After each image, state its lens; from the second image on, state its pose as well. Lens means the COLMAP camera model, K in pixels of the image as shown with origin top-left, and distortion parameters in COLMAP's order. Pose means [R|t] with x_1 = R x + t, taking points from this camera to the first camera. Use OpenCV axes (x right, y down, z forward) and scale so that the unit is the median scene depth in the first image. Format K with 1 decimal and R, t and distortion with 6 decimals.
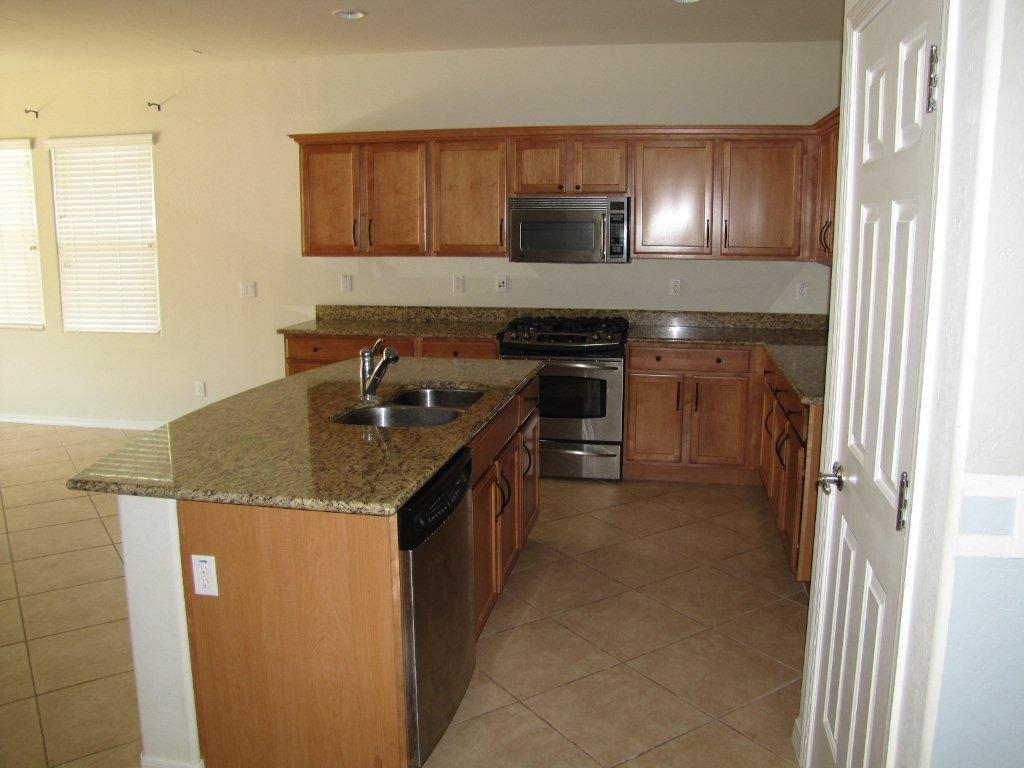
lens RADIAL K [[844.7, 0, 512.0], [0, 844.7, 384.0], [0, 0, 1]] dist [-0.180788, 0.141514]
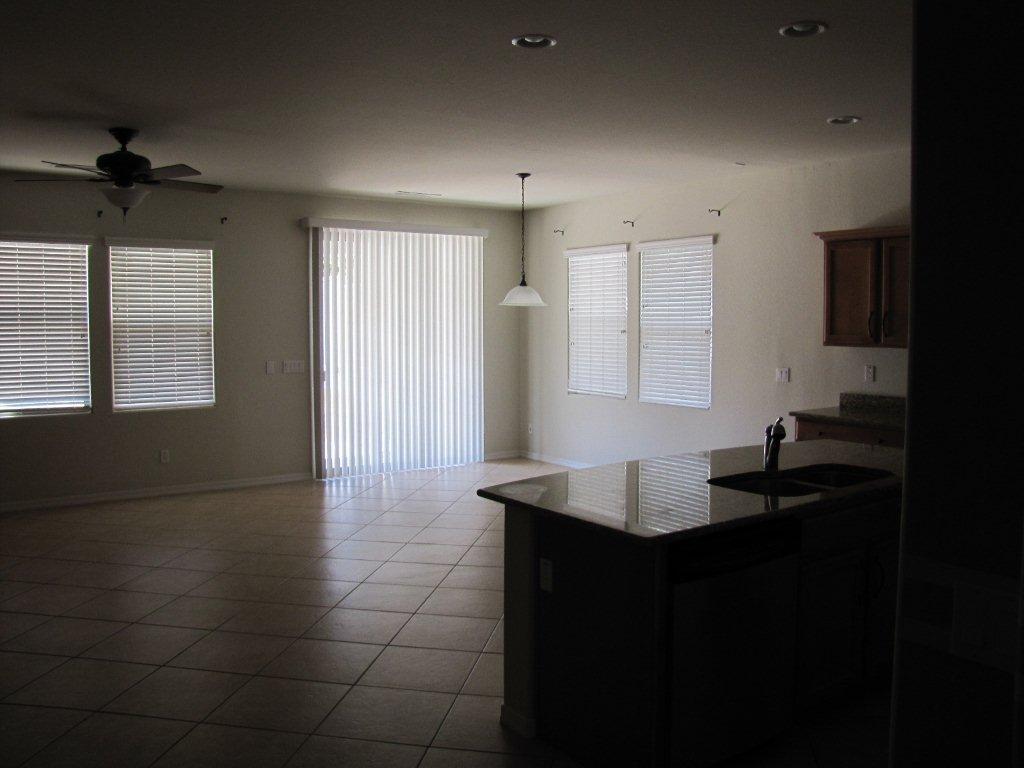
lens RADIAL K [[844.7, 0, 512.0], [0, 844.7, 384.0], [0, 0, 1]] dist [-0.180788, 0.141514]
pose [[0.715689, 0.047954, -0.696771, 0.200462], [-0.122296, 0.990831, -0.057424, 0.003811], [0.687629, 0.126310, 0.714991, -0.019130]]
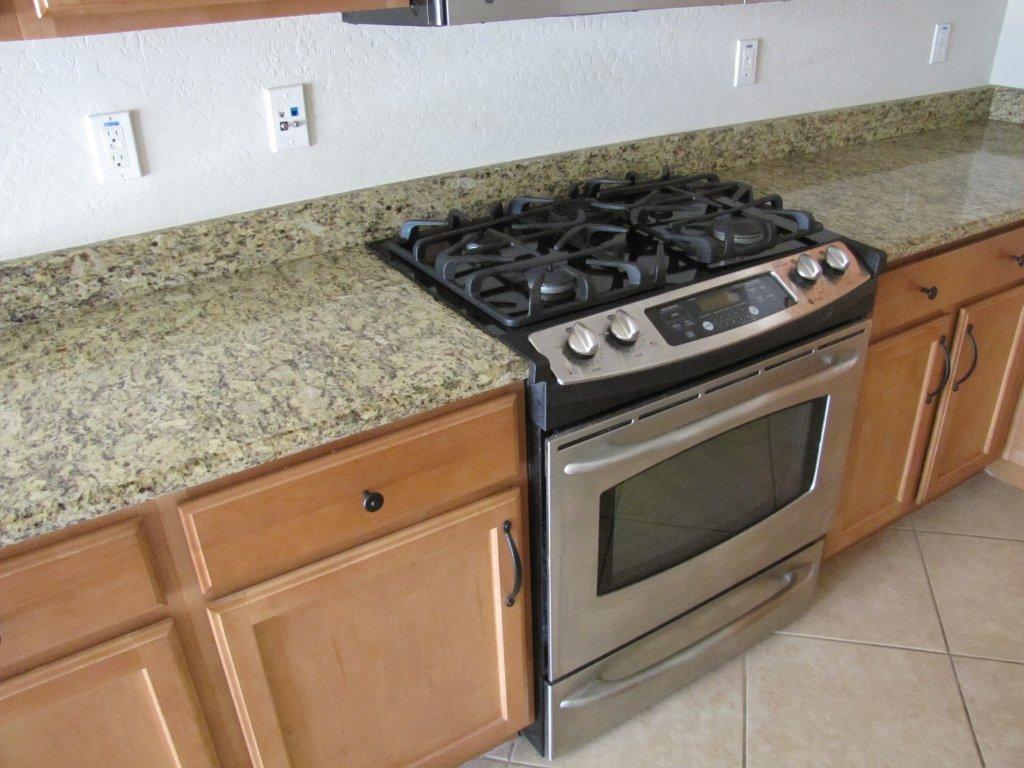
lens RADIAL K [[844.7, 0, 512.0], [0, 844.7, 384.0], [0, 0, 1]] dist [-0.180788, 0.141514]
pose [[0.745467, -0.337134, 0.574996, -0.140959], [0.149060, 0.925127, 0.349172, -0.123638], [-0.649662, -0.174587, 0.739904, 0.765818]]
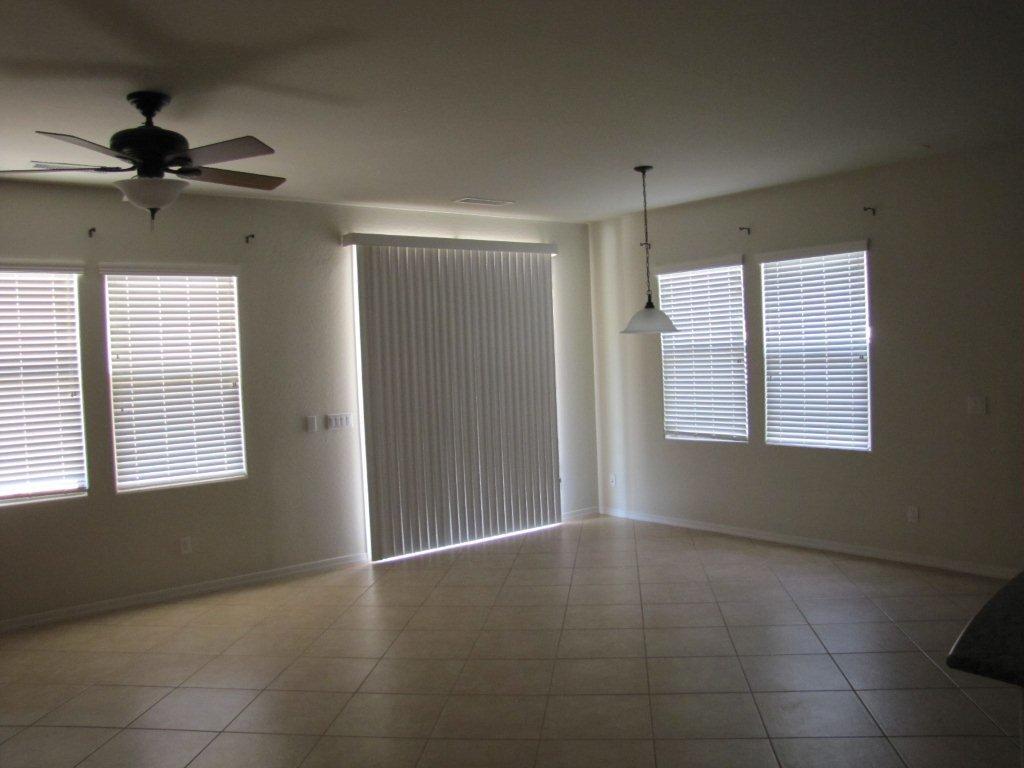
lens RADIAL K [[844.7, 0, 512.0], [0, 844.7, 384.0], [0, 0, 1]] dist [-0.180788, 0.141514]
pose [[0.753378, -0.010955, -0.657497, -0.140920], [-0.073946, 0.992108, -0.101259, -0.014471], [0.653417, 0.124906, 0.746622, 0.038770]]
